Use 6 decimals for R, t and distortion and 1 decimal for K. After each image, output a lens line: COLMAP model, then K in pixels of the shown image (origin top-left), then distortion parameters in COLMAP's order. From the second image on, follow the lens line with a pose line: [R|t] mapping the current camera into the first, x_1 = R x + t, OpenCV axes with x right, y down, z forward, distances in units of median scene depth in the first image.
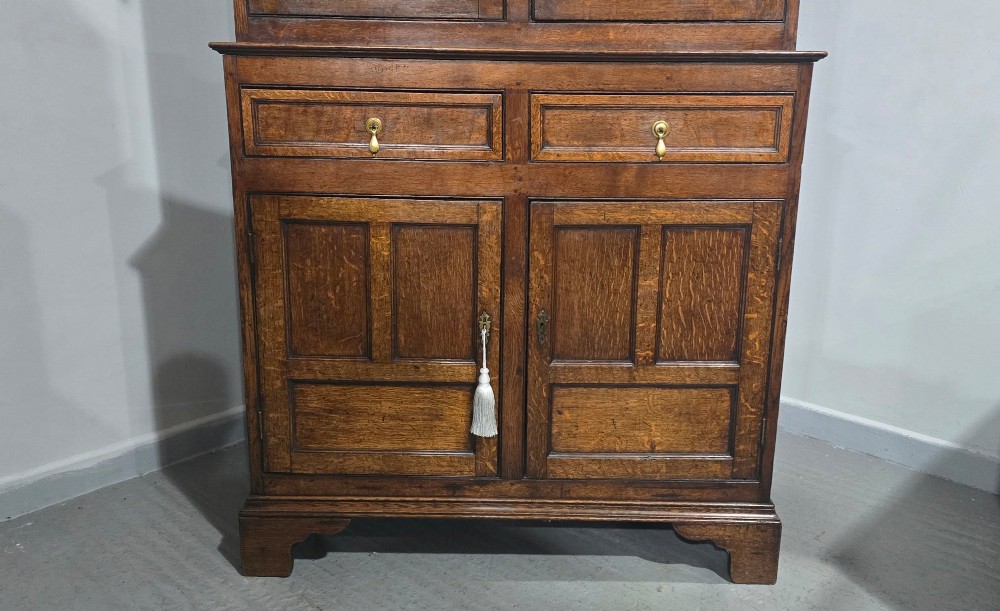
lens RADIAL K [[881.5, 0, 514.2], [0, 881.5, 306.8], [0, 0, 1]] dist [0.083945, -0.040258]
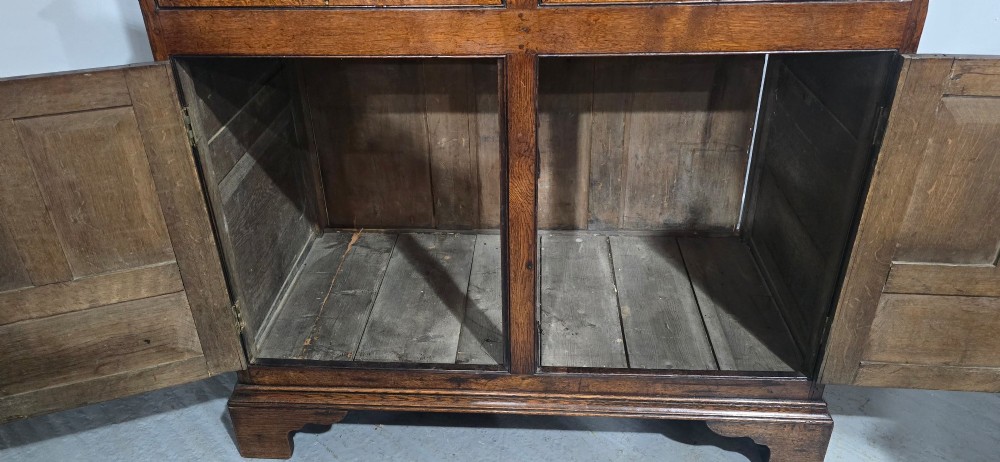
lens RADIAL K [[678.3, 0, 497.9], [0, 678.3, 220.1], [0, 0, 1]] dist [0.061063, -0.061207]
pose [[0.997748, -0.003687, -0.066974, 0.018447], [0.020204, 0.968635, 0.247664, -0.122481], [0.063960, -0.248459, 0.966528, 0.379706]]
